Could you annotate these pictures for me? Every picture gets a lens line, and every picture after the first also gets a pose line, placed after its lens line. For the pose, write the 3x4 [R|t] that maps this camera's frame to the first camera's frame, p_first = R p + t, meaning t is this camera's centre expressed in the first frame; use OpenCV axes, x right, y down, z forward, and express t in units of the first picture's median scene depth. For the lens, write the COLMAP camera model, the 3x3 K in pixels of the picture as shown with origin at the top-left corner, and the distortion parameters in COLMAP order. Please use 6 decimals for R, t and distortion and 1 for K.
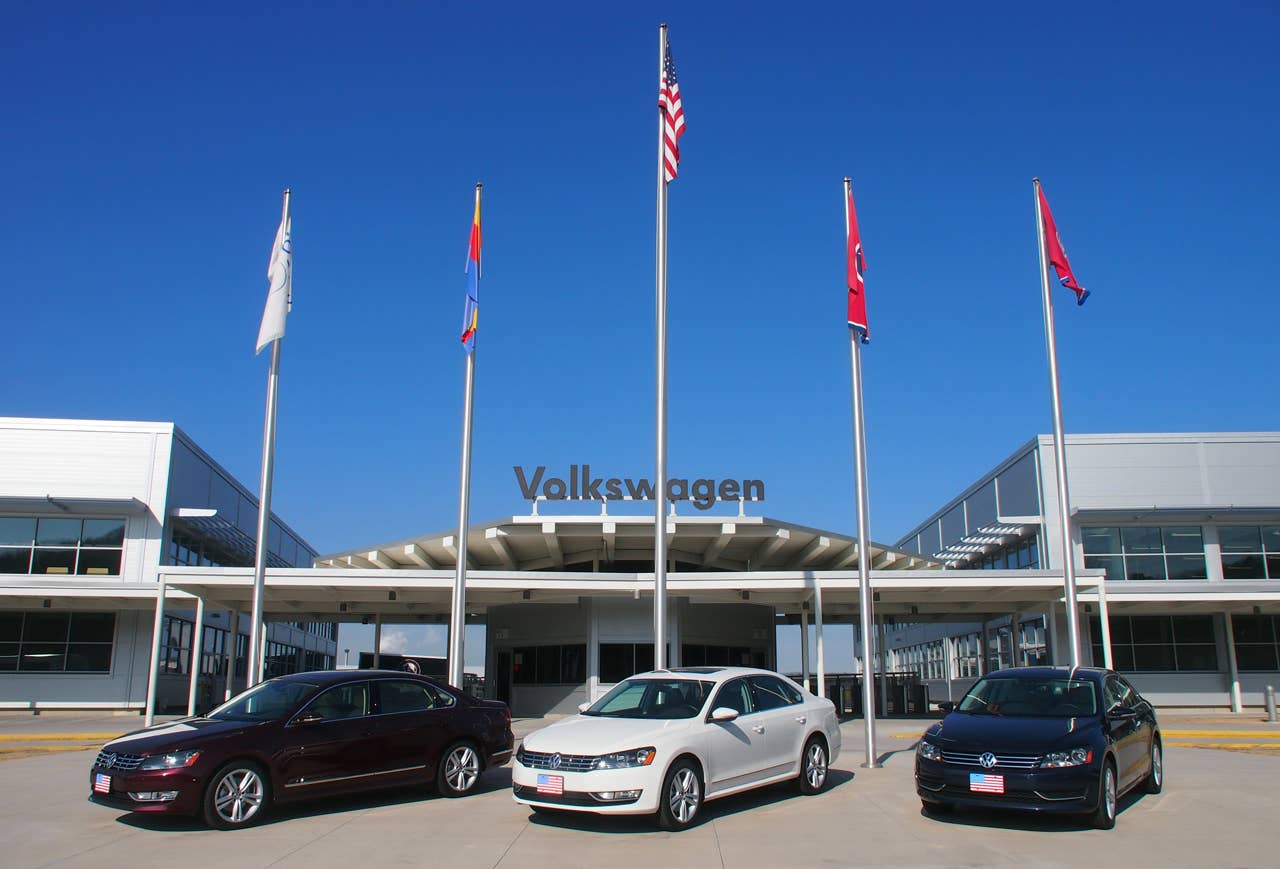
lens RADIAL K [[1007.4, 0, 640.0], [0, 1007.4, 434.5], [0, 0, 1]] dist [-0.047026, 0.006688]
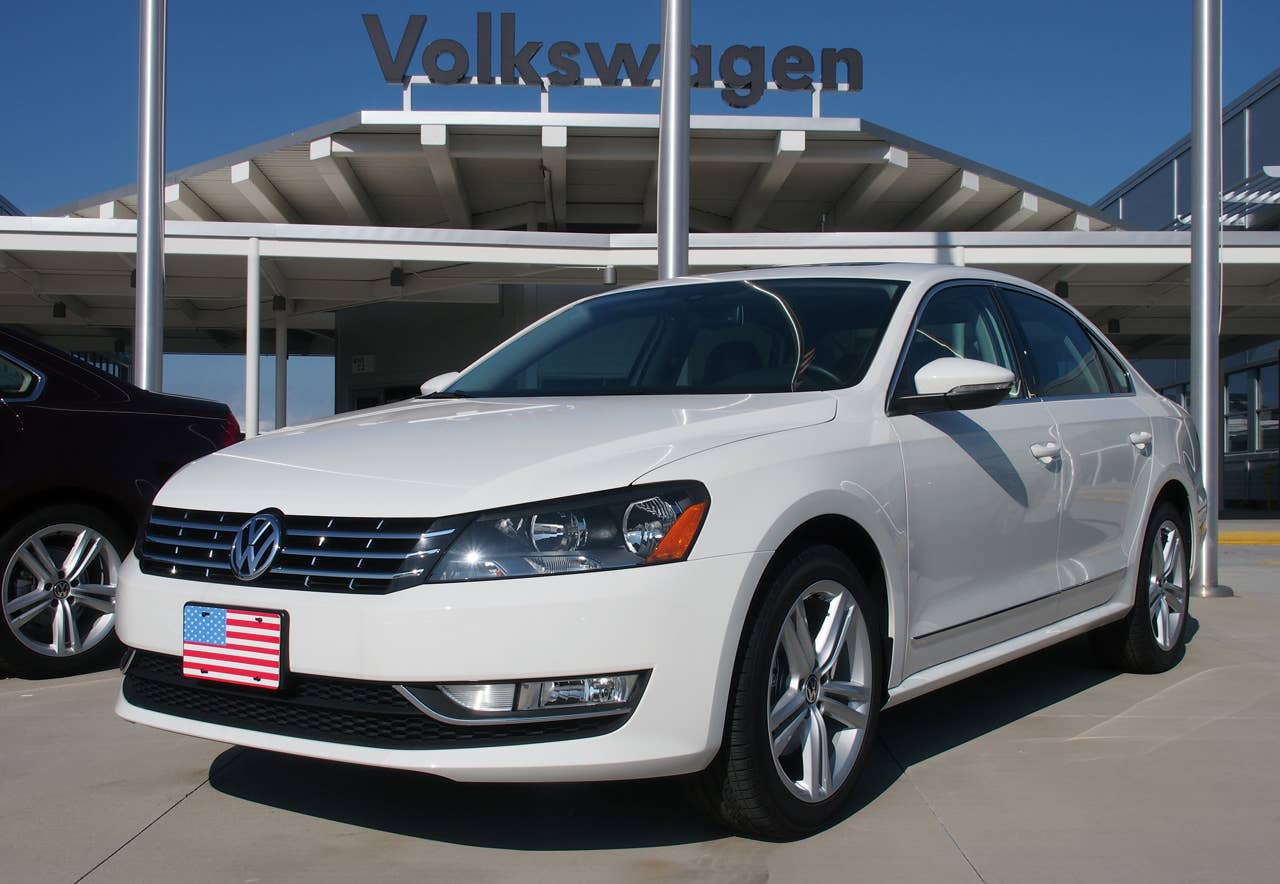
lens RADIAL K [[1351.5, 0, 640.0], [0, 1351.5, 442.0], [0, 0, 1]] dist [-0.000584, -0.003190]
pose [[0.999727, 0.005232, 0.022788, -0.002647], [-0.009710, 0.979528, 0.201075, 0.105048], [-0.021270, -0.201242, 0.979311, 0.307384]]
